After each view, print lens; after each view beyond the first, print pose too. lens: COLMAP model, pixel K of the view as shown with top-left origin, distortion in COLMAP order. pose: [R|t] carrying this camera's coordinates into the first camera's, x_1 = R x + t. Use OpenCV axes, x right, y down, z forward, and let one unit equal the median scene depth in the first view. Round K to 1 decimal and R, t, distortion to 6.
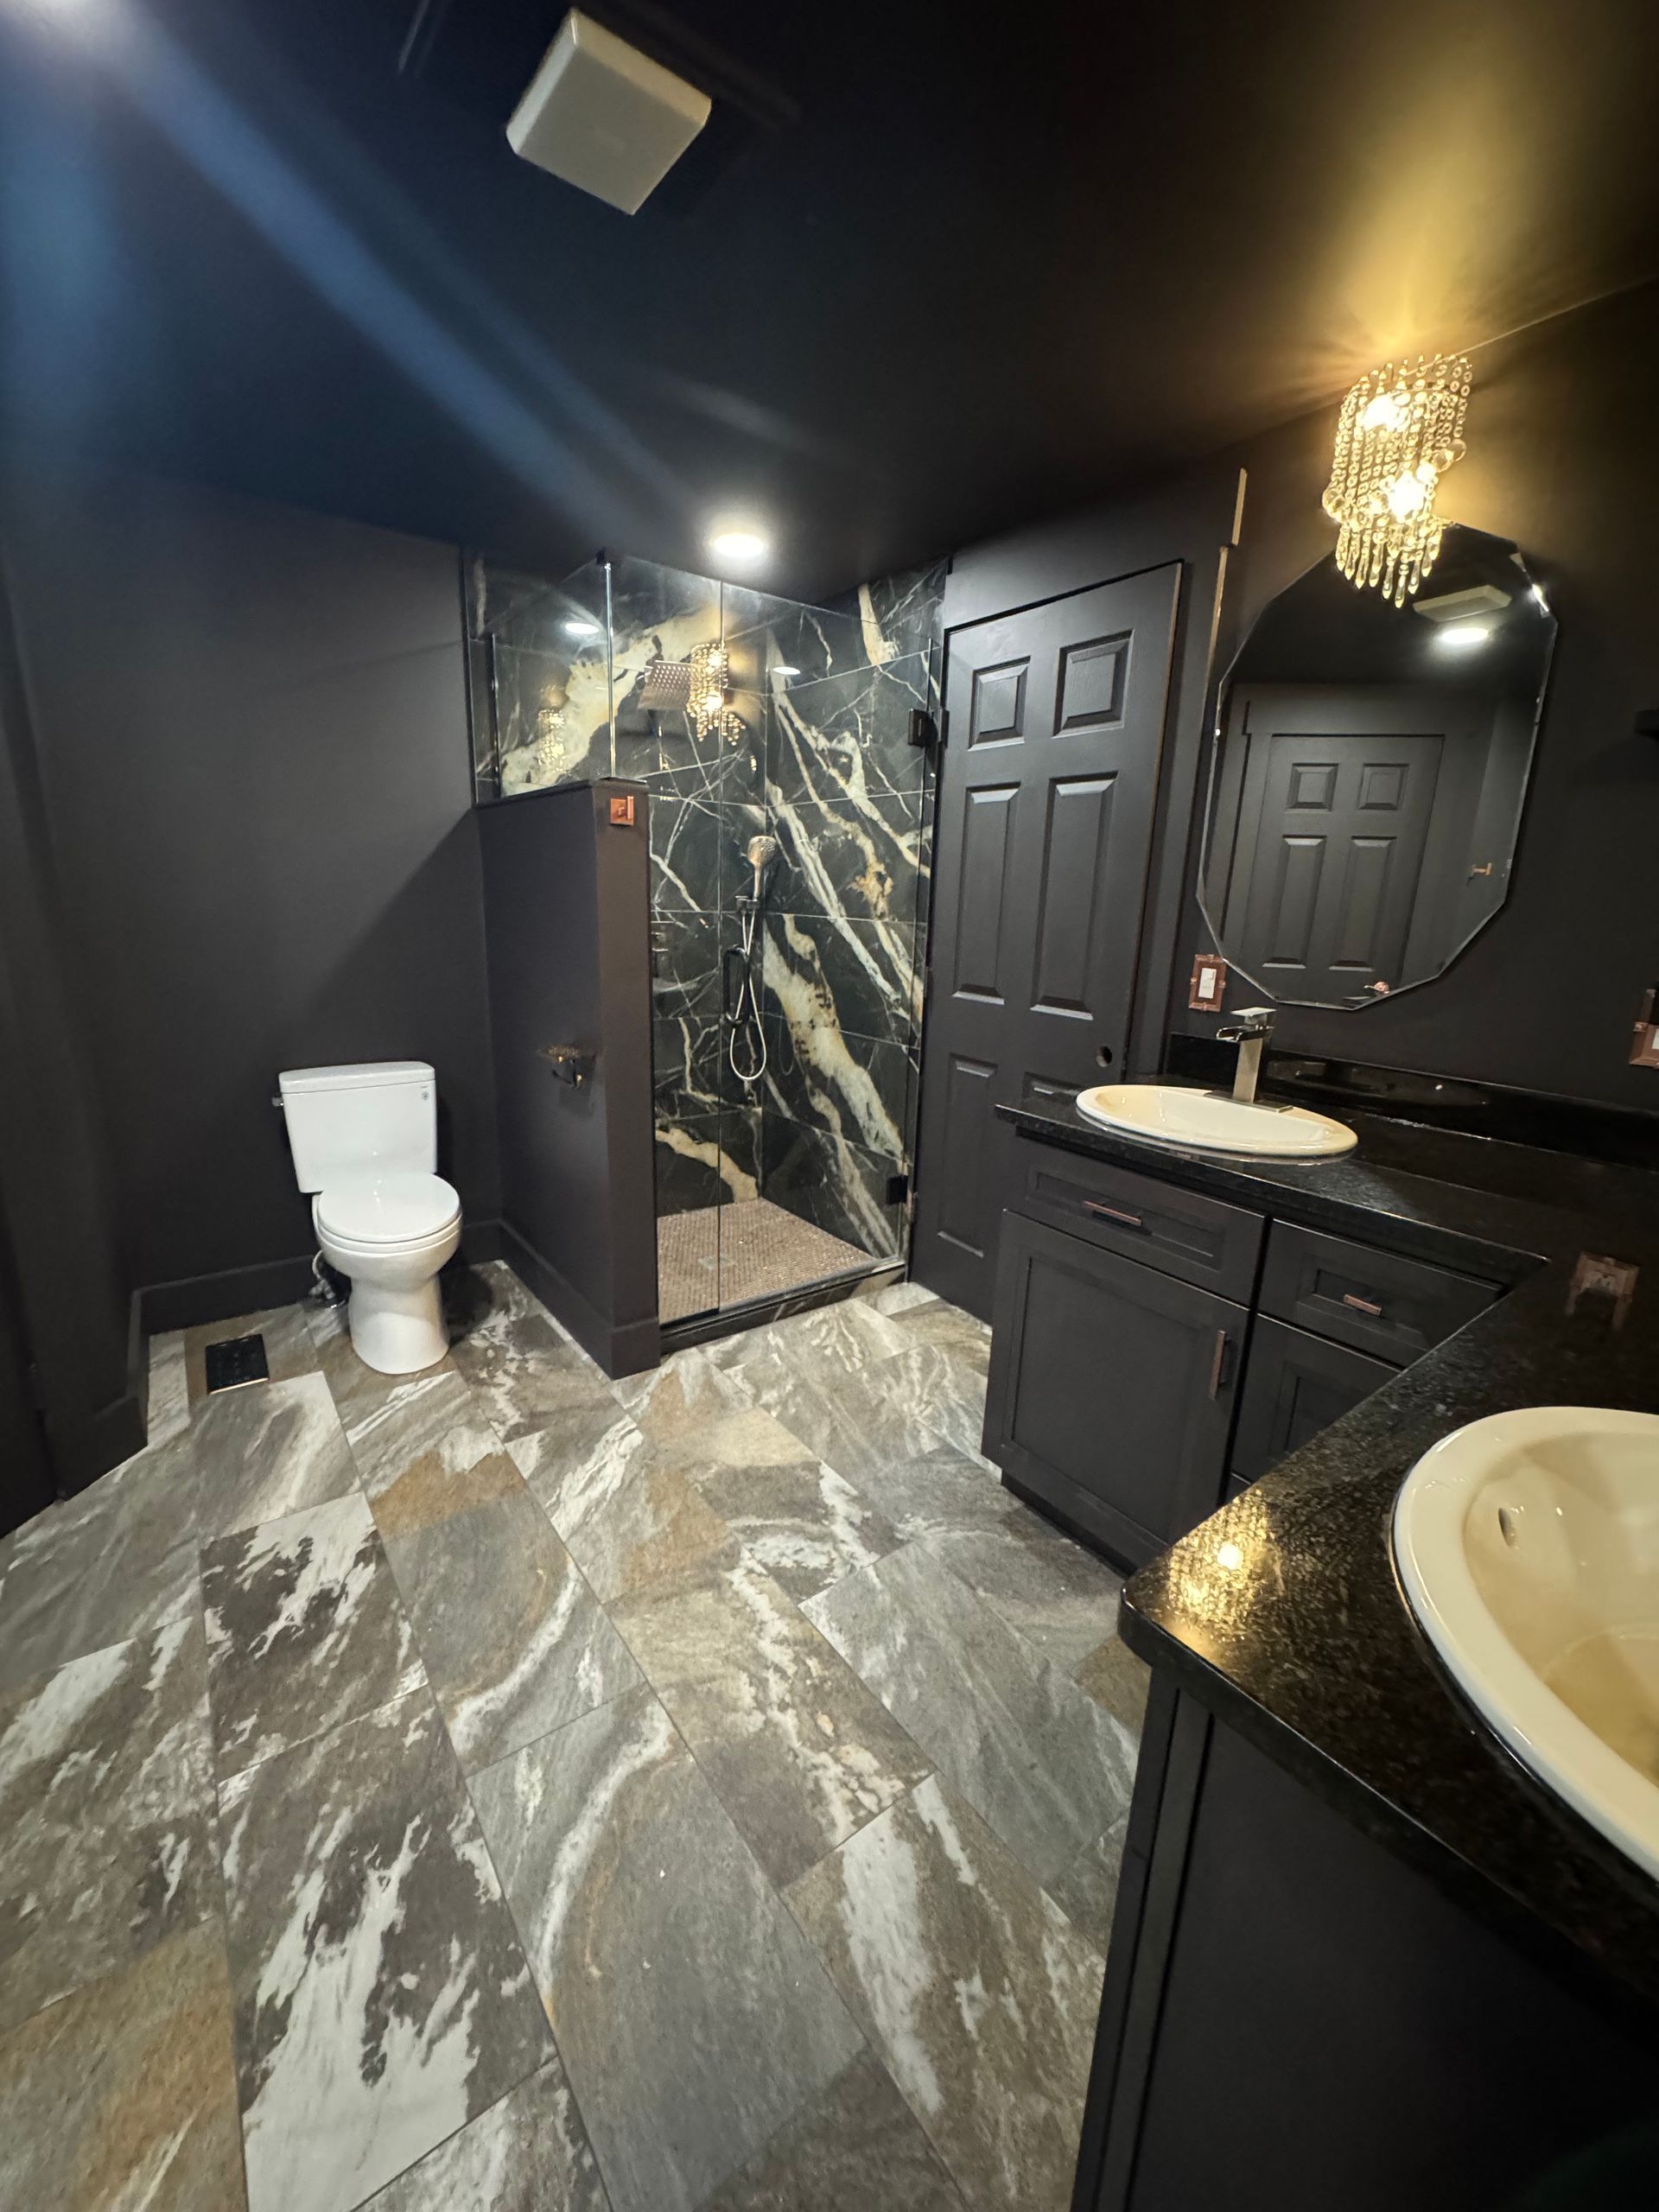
lens RADIAL K [[876.1, 0, 830.0], [0, 876.1, 1110.8], [0, 0, 1]] dist [-0.007672, 0.001548]
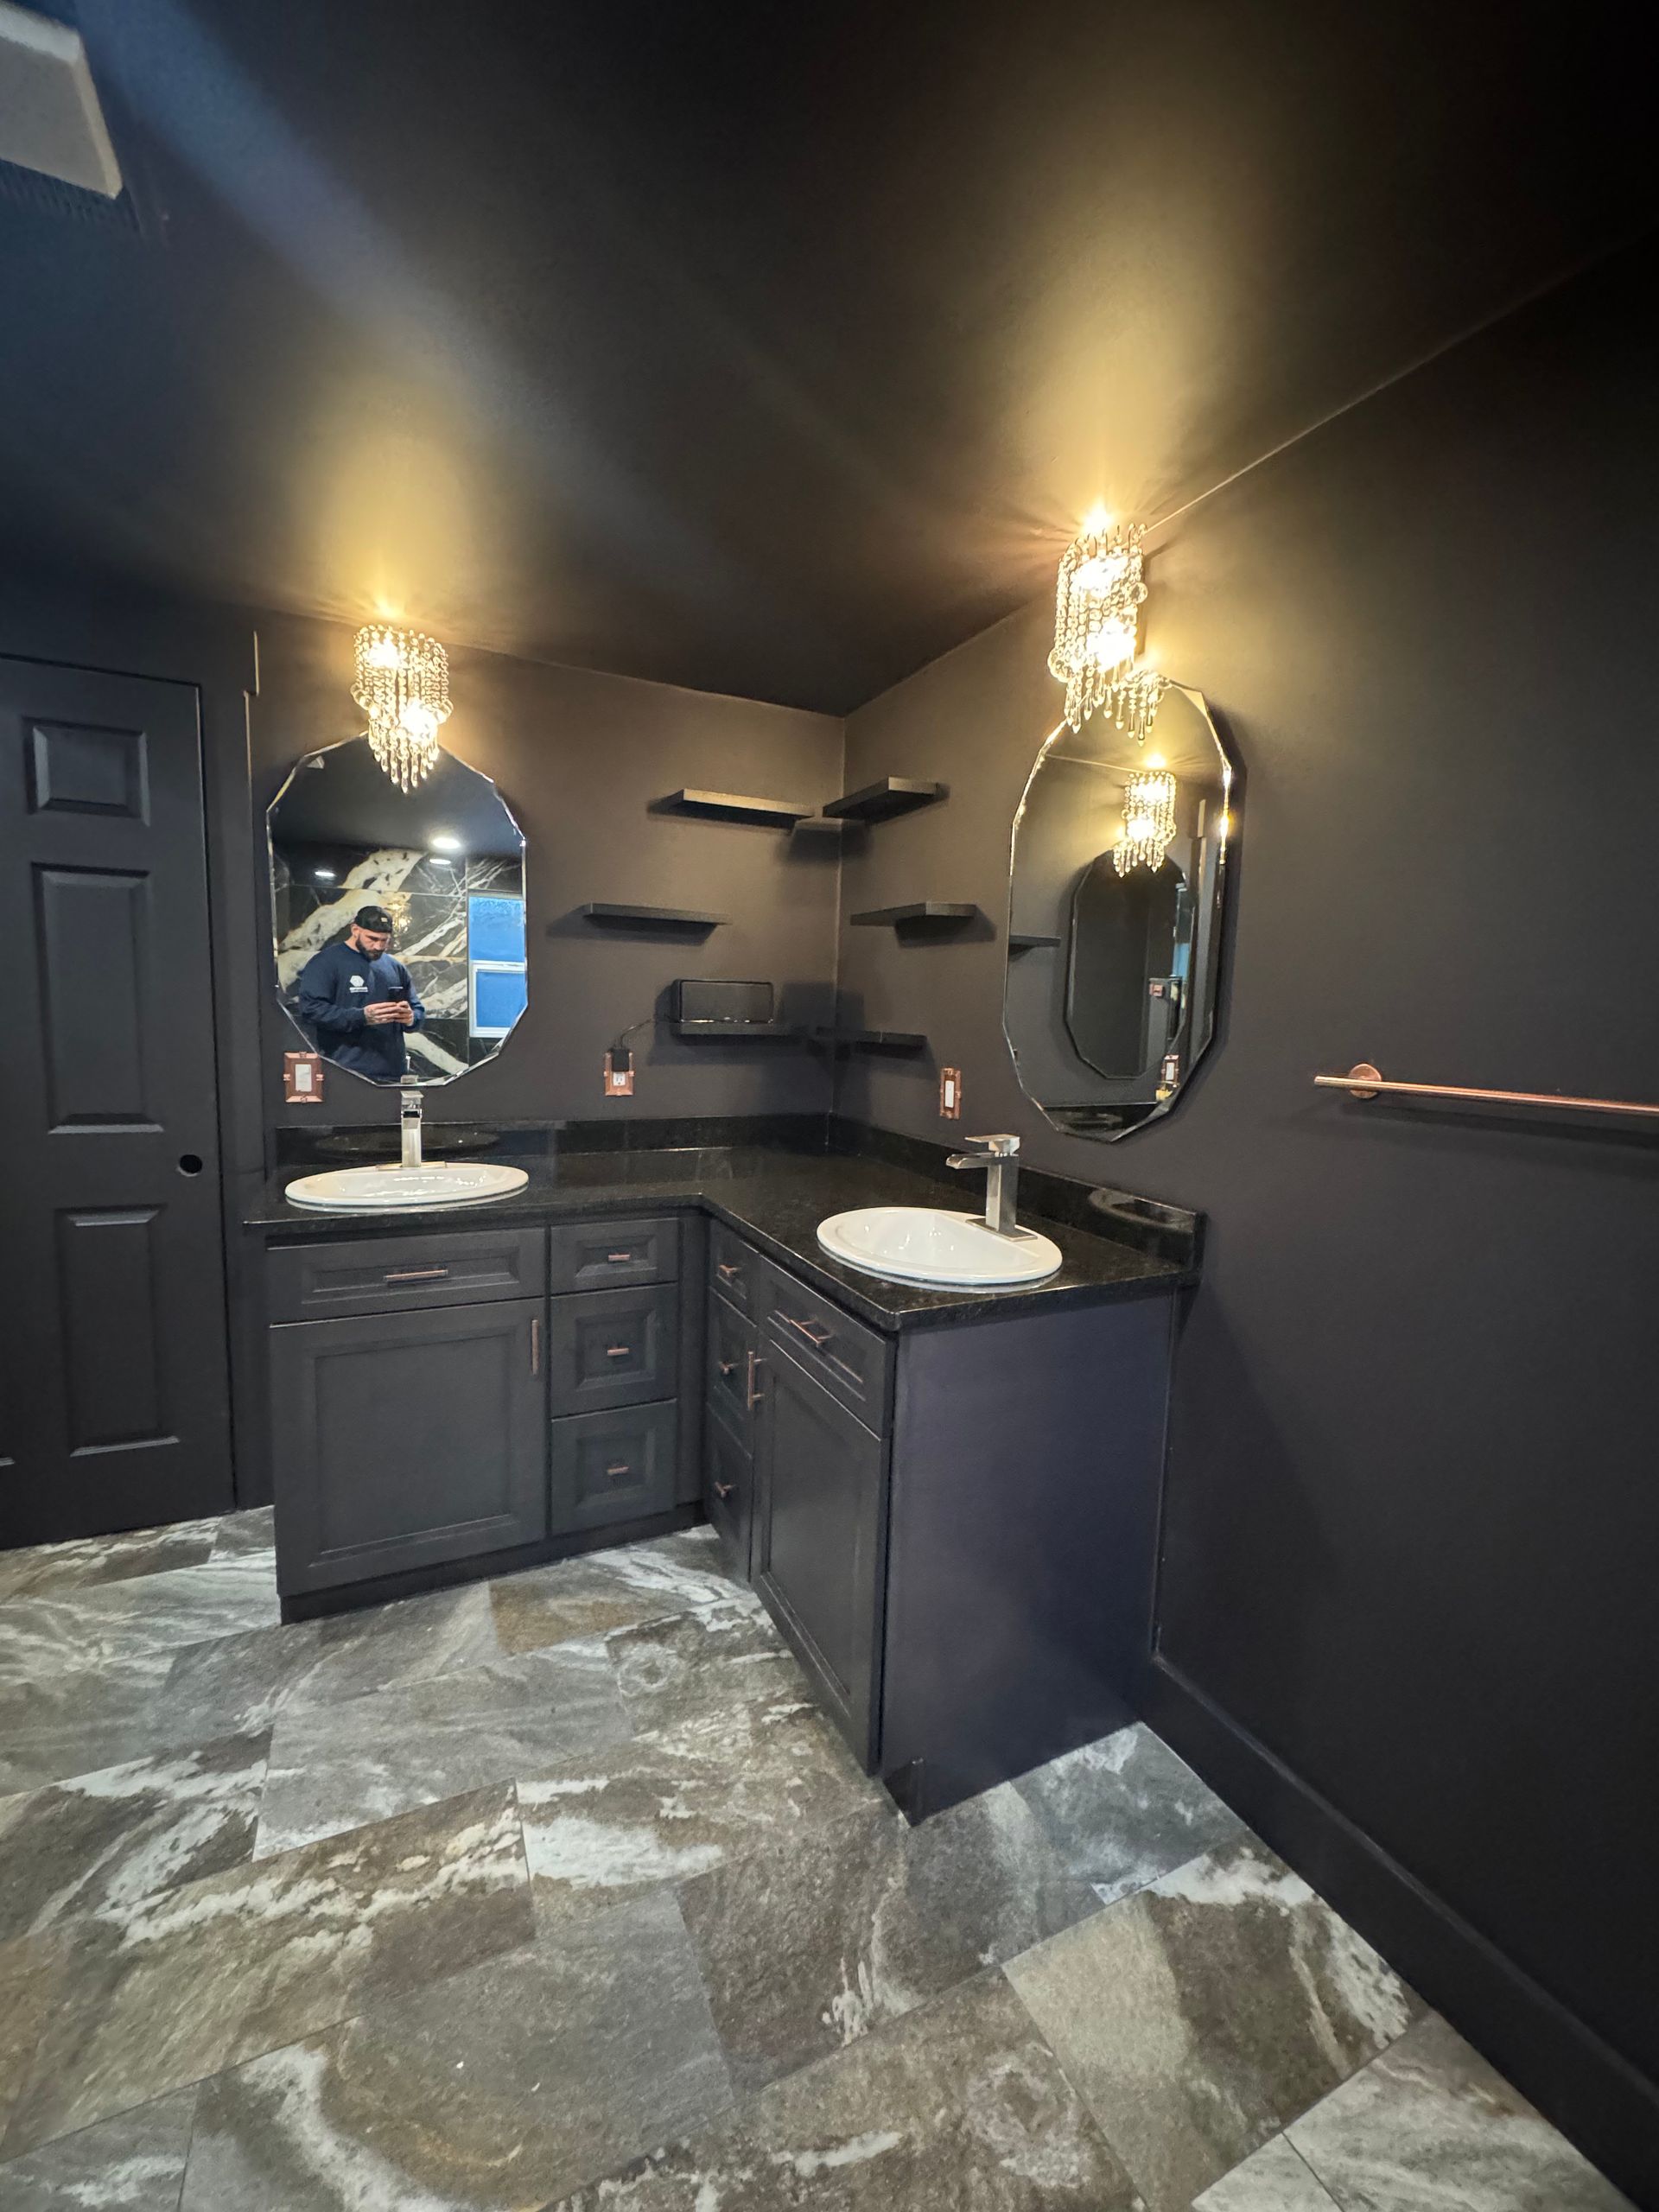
lens RADIAL K [[876.1, 0, 835.3], [0, 876.1, 1108.8], [0, 0, 1]] dist [-0.007672, 0.001548]
pose [[0.187336, -0.137178, 0.972670, -0.790641], [0.214838, 0.971950, 0.095699, -0.105548], [-0.958515, 0.191038, 0.211552, 0.203889]]
